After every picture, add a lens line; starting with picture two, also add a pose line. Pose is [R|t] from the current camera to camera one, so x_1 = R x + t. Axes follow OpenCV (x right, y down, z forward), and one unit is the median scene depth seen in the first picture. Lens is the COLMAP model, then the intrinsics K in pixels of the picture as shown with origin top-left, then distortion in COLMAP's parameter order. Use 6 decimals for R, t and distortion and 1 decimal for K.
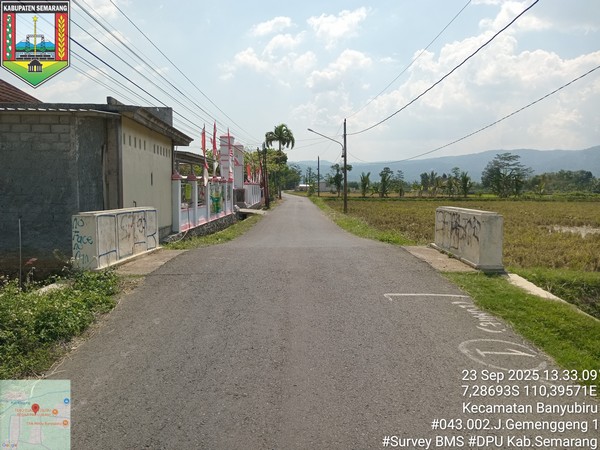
lens RADIAL K [[427.0, 0, 299.8], [0, 427.0, 224.1], [0, 0, 1]] dist [-0.007238, -0.018574]
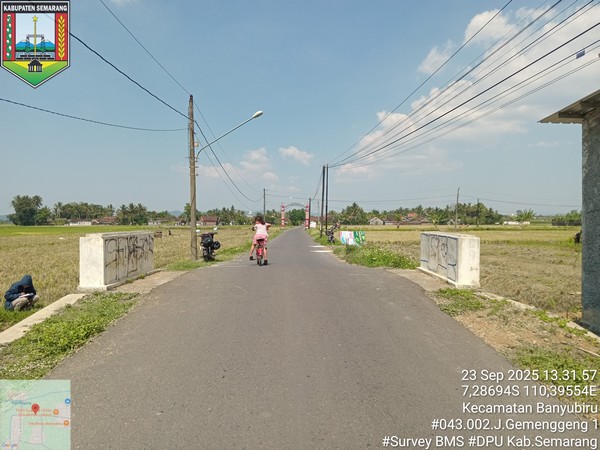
lens RADIAL K [[427.0, 0, 299.5], [0, 427.0, 223.3], [0, 0, 1]] dist [-0.007238, -0.018574]
pose [[-0.998467, -0.007916, -0.054780, 0.035268], [-0.012622, 0.996207, 0.086098, -0.149703], [0.053891, 0.086658, -0.994779, 2.068810]]
